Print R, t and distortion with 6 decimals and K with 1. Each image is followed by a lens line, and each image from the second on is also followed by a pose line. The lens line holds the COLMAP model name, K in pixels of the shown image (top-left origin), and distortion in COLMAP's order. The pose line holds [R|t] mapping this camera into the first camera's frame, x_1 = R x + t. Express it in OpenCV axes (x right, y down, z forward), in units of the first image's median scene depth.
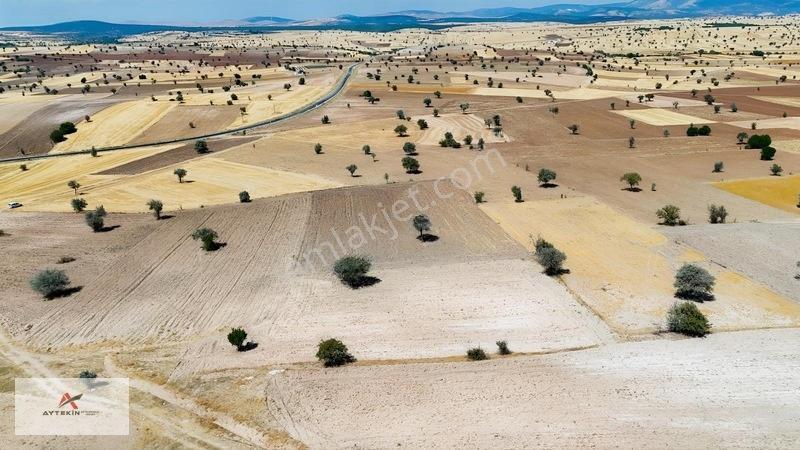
lens RADIAL K [[585.6, 0, 401.7], [0, 585.6, 229.9], [0, 0, 1]] dist [0.066599, -0.063041]
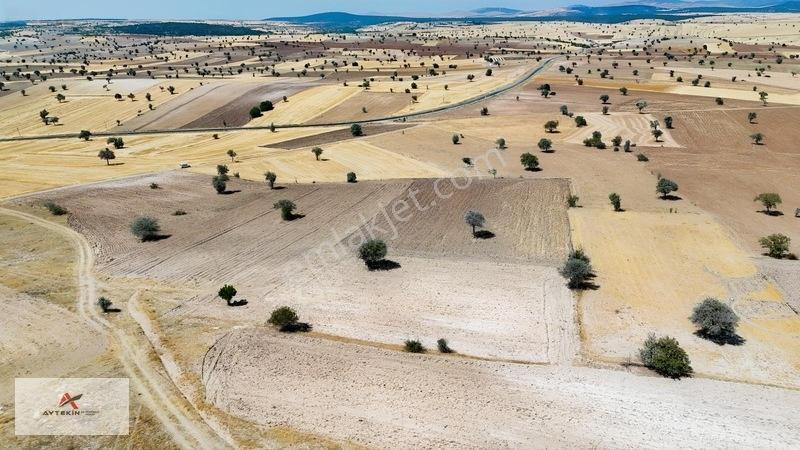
lens RADIAL K [[585.6, 0, 400.9], [0, 585.6, 229.6], [0, 0, 1]] dist [0.066599, -0.063041]
pose [[0.935313, 0.126614, -0.330391, 0.117791], [-0.122213, 0.991916, 0.034151, -0.005406], [0.332045, 0.008437, 0.943226, 0.011799]]
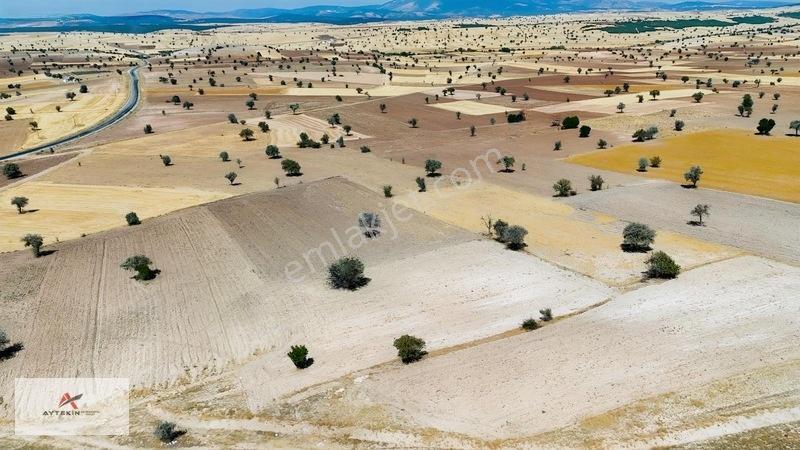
lens RADIAL K [[585.6, 0, 402.4], [0, 585.6, 227.7], [0, 0, 1]] dist [0.066599, -0.063041]
pose [[0.929936, -0.126376, 0.345324, -0.126776], [0.127920, 0.991614, 0.018414, -0.004512], [-0.344755, 0.027050, 0.938303, 0.016033]]
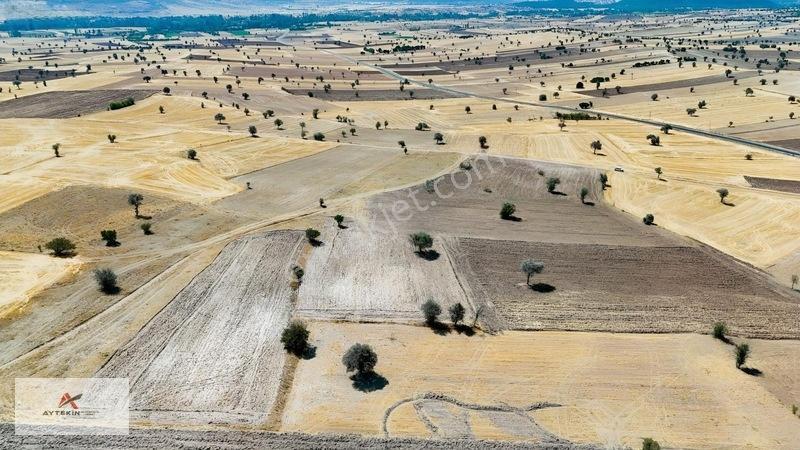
lens RADIAL K [[585.6, 0, 400.7], [0, 585.6, 223.6], [0, 0, 1]] dist [0.066599, -0.063041]
pose [[-0.074639, 0.375580, -0.923779, 0.490202], [-0.323724, 0.867067, 0.378679, -0.198697], [0.943203, 0.327314, 0.056867, 0.328128]]
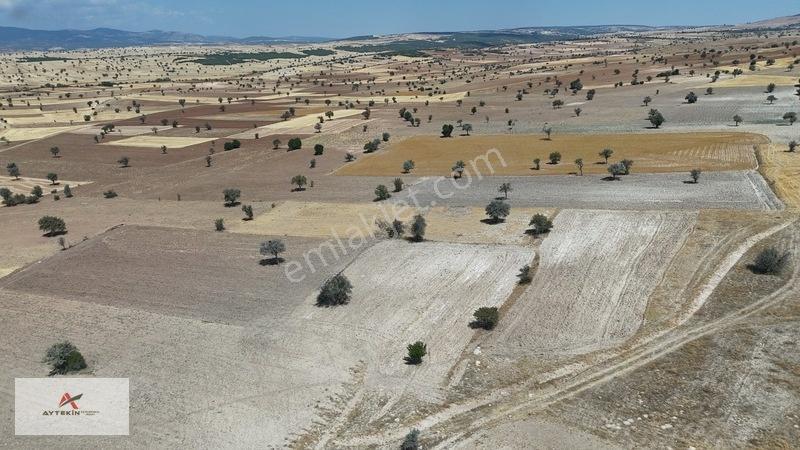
lens RADIAL K [[585.6, 0, 401.6], [0, 585.6, 224.9], [0, 0, 1]] dist [0.066599, -0.063041]
pose [[0.511171, -0.255140, 0.820736, -0.318556], [0.303736, 0.946931, 0.105197, -0.040896], [-0.804021, 0.195513, 0.561538, 0.123922]]
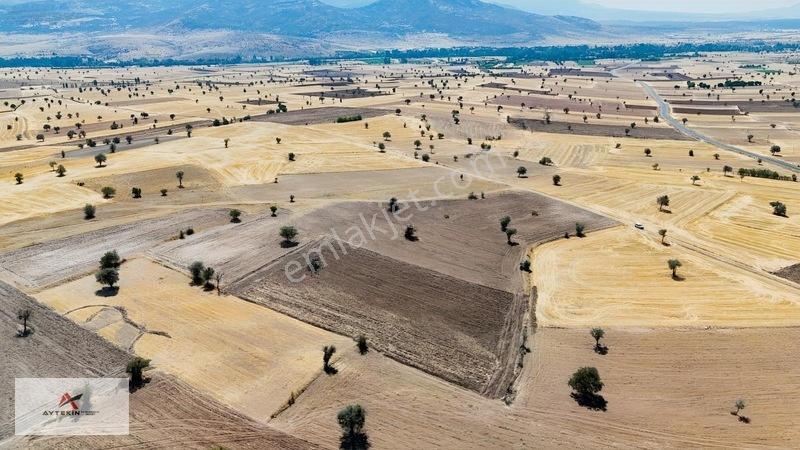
lens RADIAL K [[585.6, 0, 402.2], [0, 585.6, 225.6], [0, 0, 1]] dist [0.066599, -0.063041]
pose [[-0.632716, 0.268892, -0.726201, 0.408356], [-0.234349, 0.827319, 0.510513, -0.391136], [0.738073, 0.493194, -0.460444, 0.826107]]
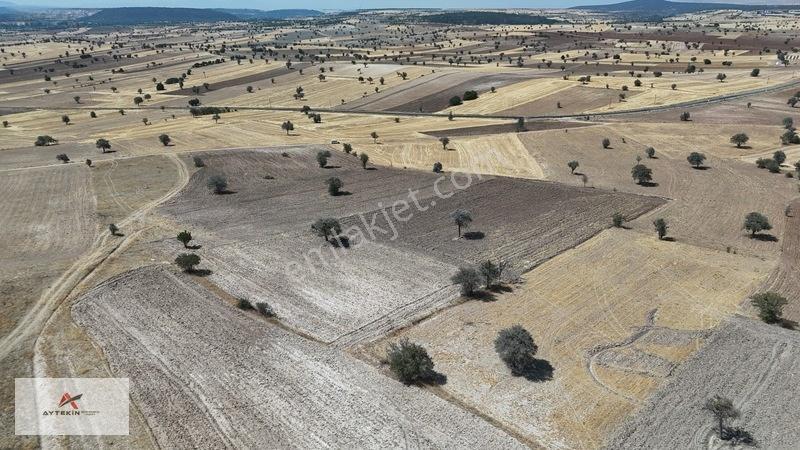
lens RADIAL K [[585.6, 0, 400.4], [0, 585.6, 227.4], [0, 0, 1]] dist [0.066599, -0.063041]
pose [[0.663745, 0.272113, -0.696705, 0.320101], [-0.252176, 0.958350, 0.134058, -0.049835], [0.704166, 0.086712, 0.704721, 0.105858]]
